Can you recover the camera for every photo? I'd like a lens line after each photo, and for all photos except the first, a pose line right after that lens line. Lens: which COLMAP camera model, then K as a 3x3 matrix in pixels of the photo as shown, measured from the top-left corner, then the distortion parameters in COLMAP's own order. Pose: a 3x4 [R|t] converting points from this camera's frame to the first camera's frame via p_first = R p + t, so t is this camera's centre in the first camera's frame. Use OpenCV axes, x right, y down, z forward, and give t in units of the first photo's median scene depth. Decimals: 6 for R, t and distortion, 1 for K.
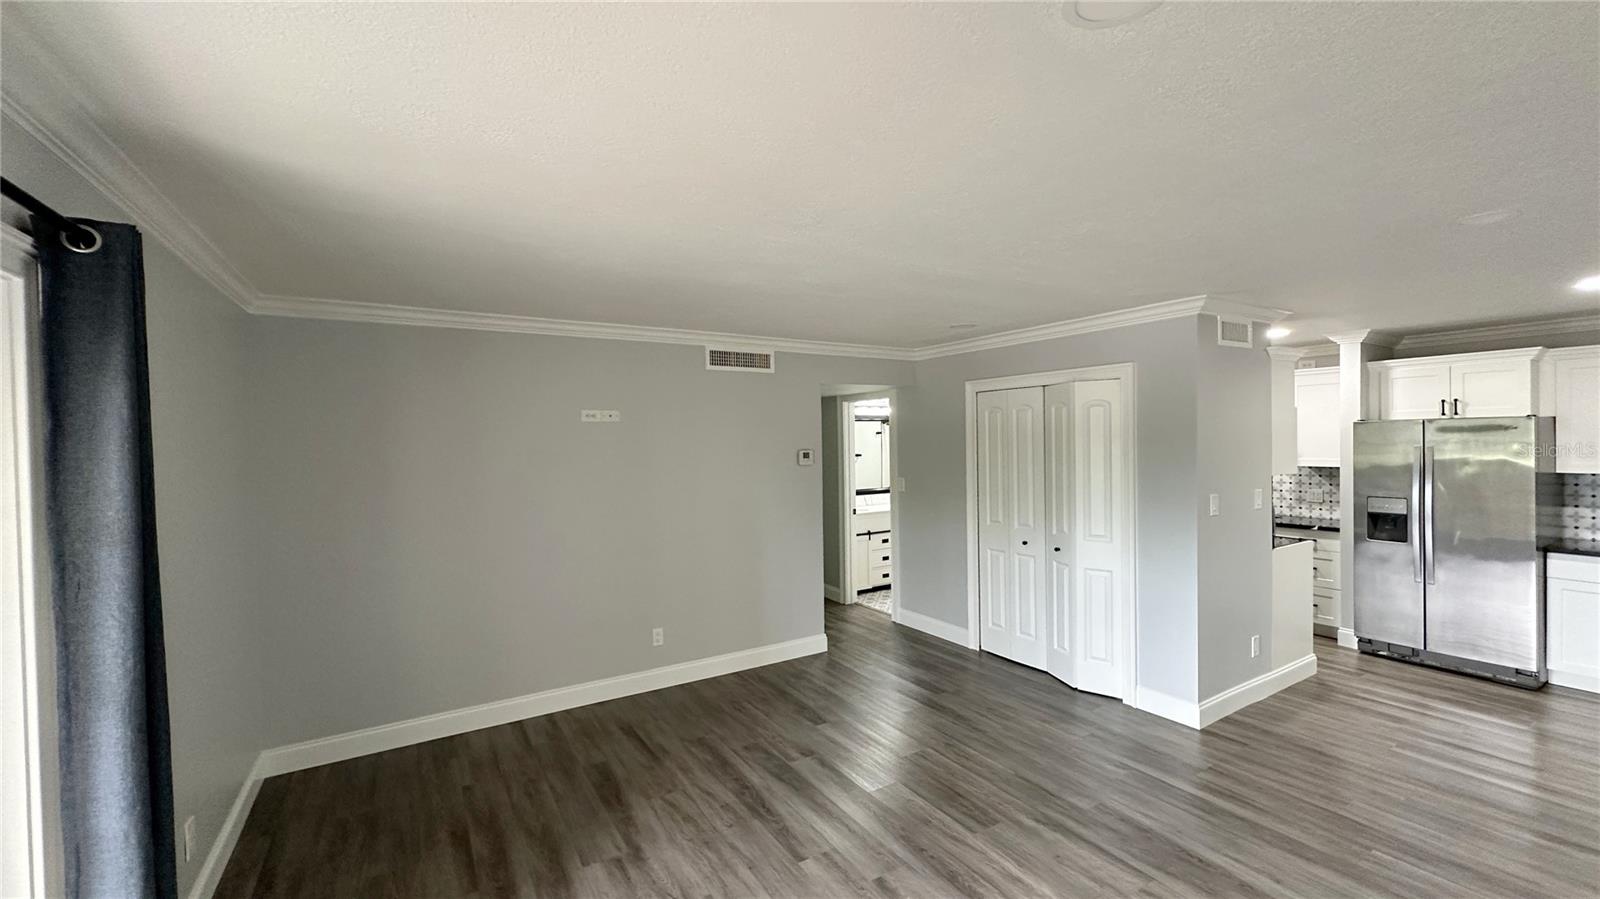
lens RADIAL K [[634.1, 0, 800.0], [0, 634.1, 449.5], [0, 0, 1]] dist [-0.001042, -0.000280]
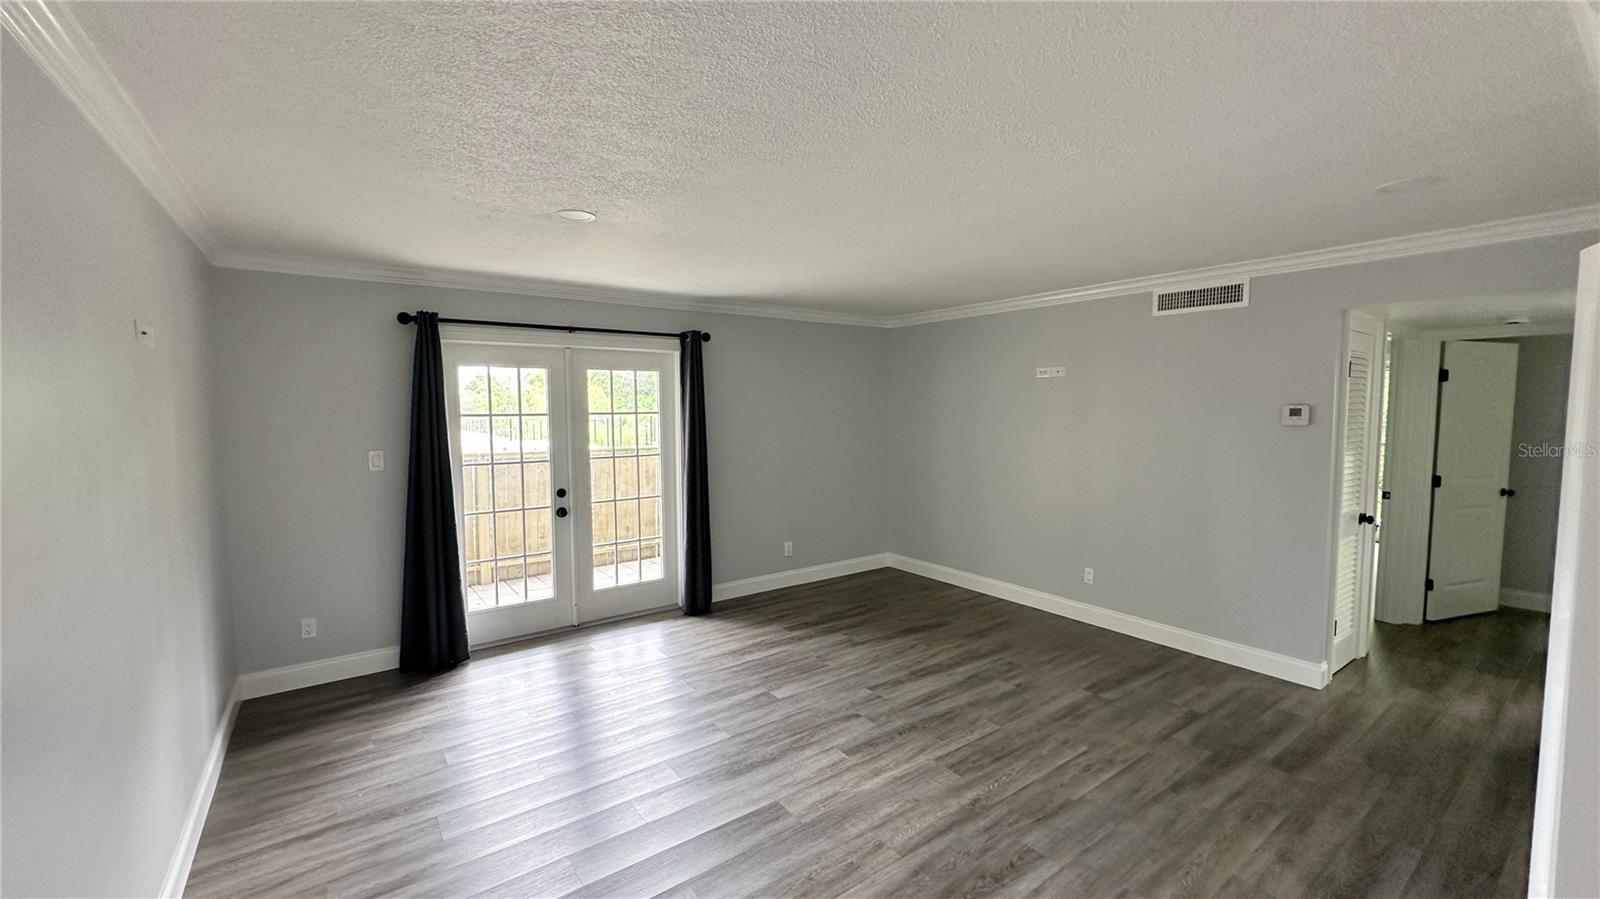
lens RADIAL K [[634.1, 0, 800.0], [0, 634.1, 449.5], [0, 0, 1]] dist [-0.001042, -0.000280]
pose [[0.078046, 0.083463, -0.993450, 1.014687], [-0.011829, 0.996497, 0.082790, -0.002413], [0.996880, 0.005290, 0.078760, 0.544539]]
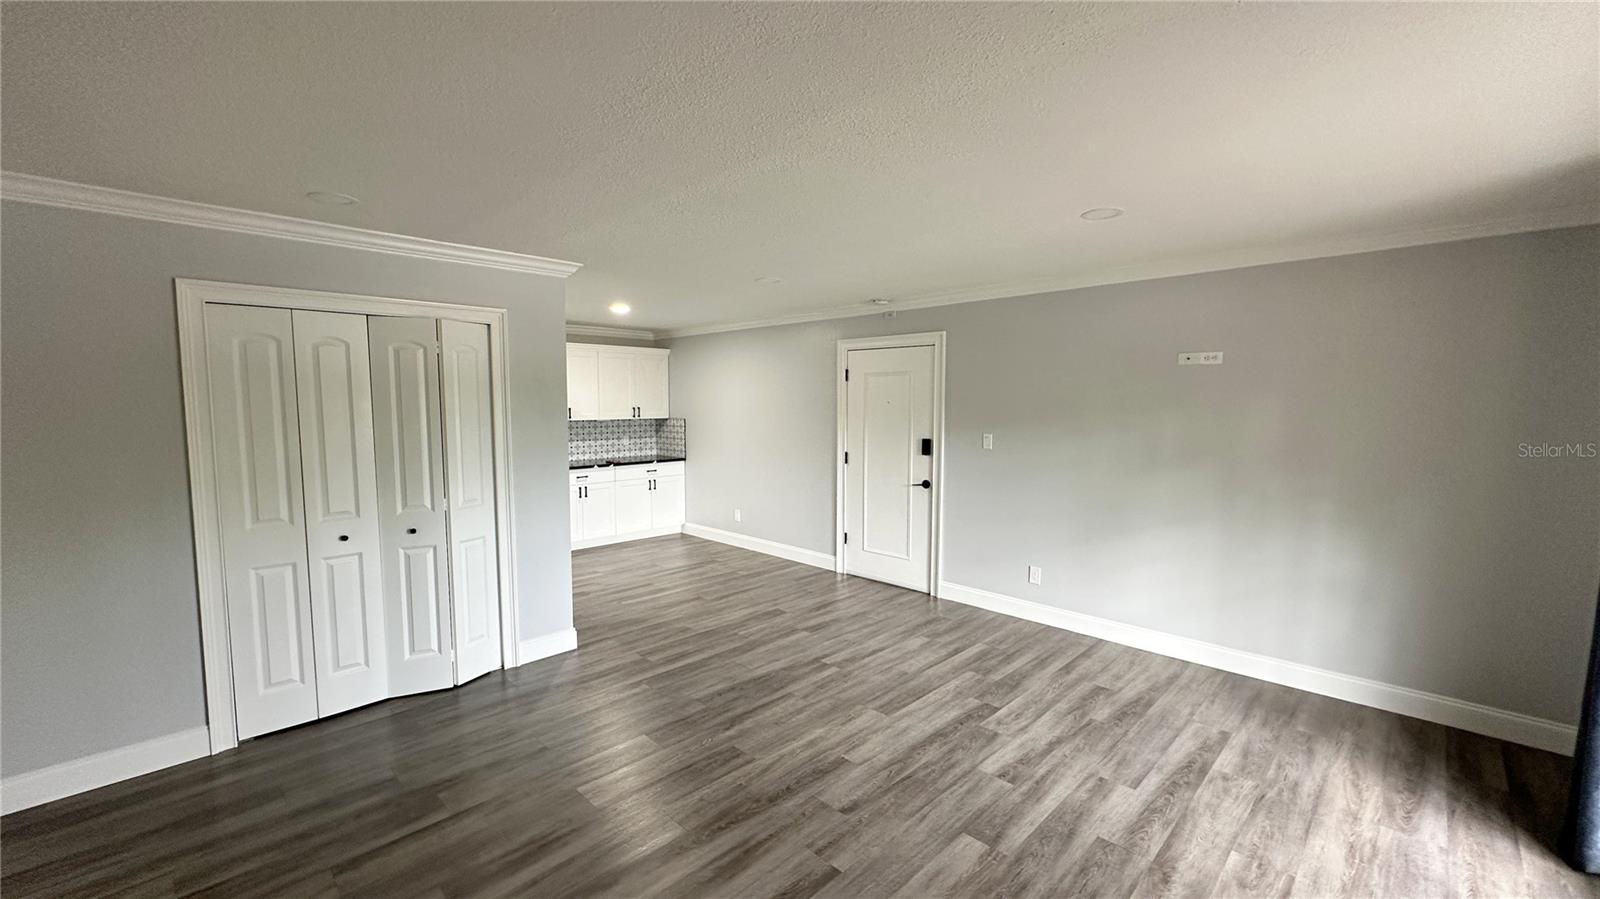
lens RADIAL K [[634.1, 0, 800.0], [0, 634.1, 449.5], [0, 0, 1]] dist [-0.001042, -0.000280]
pose [[-0.230003, -0.059217, 0.971387, -0.582711], [0.018208, 0.997710, 0.065133, 0.019790], [-0.973020, 0.032668, -0.228398, 0.913285]]
